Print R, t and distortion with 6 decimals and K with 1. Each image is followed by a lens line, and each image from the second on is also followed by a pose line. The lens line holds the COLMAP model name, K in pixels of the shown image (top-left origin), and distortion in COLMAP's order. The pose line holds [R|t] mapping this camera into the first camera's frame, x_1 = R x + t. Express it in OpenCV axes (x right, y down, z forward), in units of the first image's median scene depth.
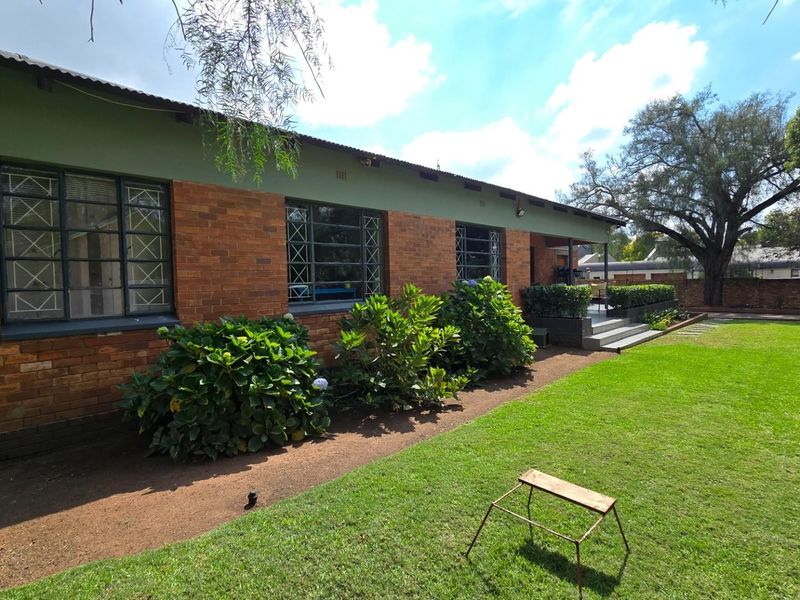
lens RADIAL K [[430.6, 0, 405.7], [0, 430.6, 298.4], [0, 0, 1]] dist [-0.011609, 0.000318]
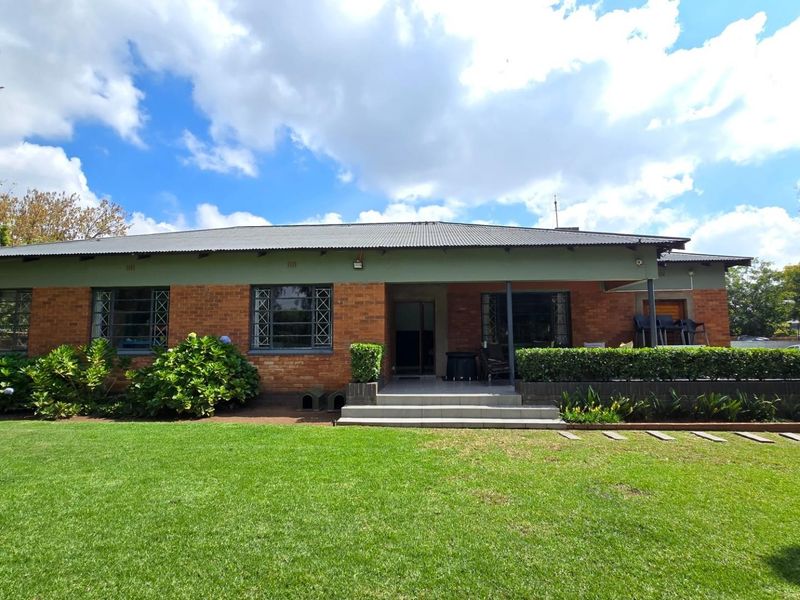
lens RADIAL K [[430.5, 0, 400.0], [0, 430.5, 300.0], [0, 0, 1]] dist [0.001232, -0.001446]
pose [[0.642894, -0.070260, -0.762726, 2.116836], [-0.039303, 0.991446, -0.124458, -0.019391], [0.764946, 0.109991, 0.634633, 0.978020]]
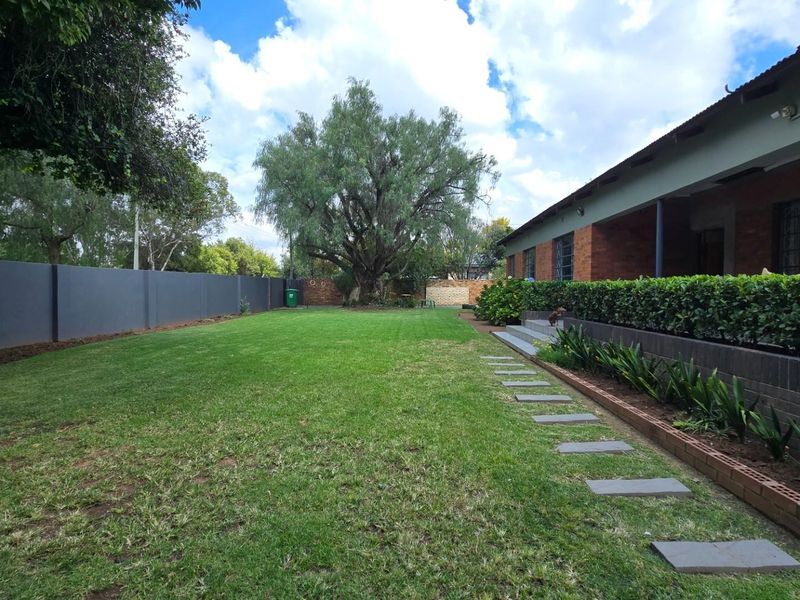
lens RADIAL K [[430.5, 0, 400.0], [0, 430.5, 300.0], [0, 0, 1]] dist [0.001232, -0.001446]
pose [[-0.758027, 0.022030, -0.651851, 2.644788], [-0.029629, 0.997235, 0.068157, -0.087025], [0.651550, 0.070979, -0.755278, 3.104554]]
